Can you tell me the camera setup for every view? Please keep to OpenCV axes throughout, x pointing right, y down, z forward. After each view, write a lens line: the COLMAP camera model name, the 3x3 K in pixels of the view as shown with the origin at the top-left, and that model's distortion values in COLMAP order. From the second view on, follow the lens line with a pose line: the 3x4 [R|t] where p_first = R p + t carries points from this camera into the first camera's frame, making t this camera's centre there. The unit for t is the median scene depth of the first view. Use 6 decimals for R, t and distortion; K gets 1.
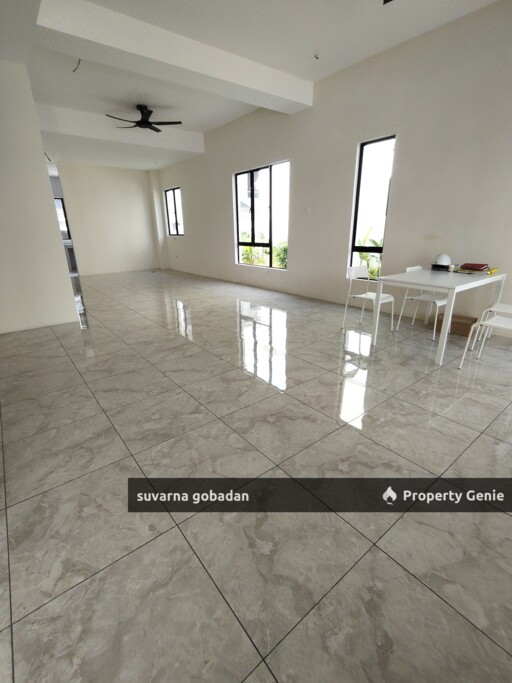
lens RADIAL K [[320.0, 0, 249.9], [0, 320.0, 340.2], [0, 0, 1]] dist [-0.003559, 0.000262]
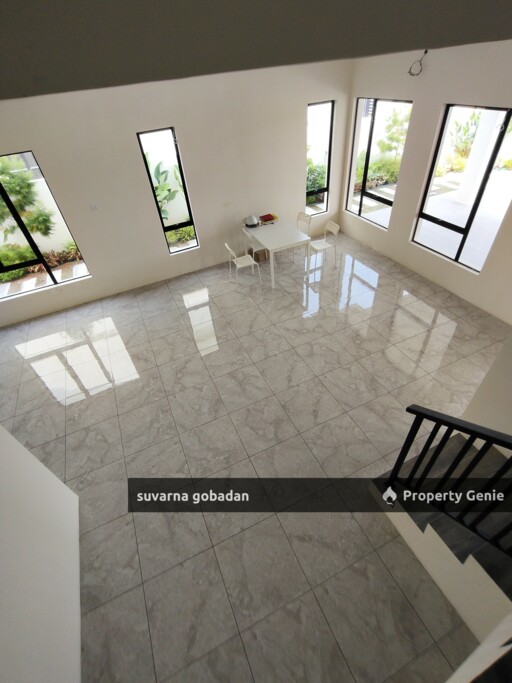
lens RADIAL K [[320.0, 0, 254.1], [0, 320.0, 340.9], [0, 0, 1]] dist [-0.003559, 0.000262]
pose [[0.234949, -0.648300, 0.724228, -3.058462], [0.401788, 0.743225, 0.534960, -2.173322], [-0.885079, 0.165297, 0.435099, 1.400865]]
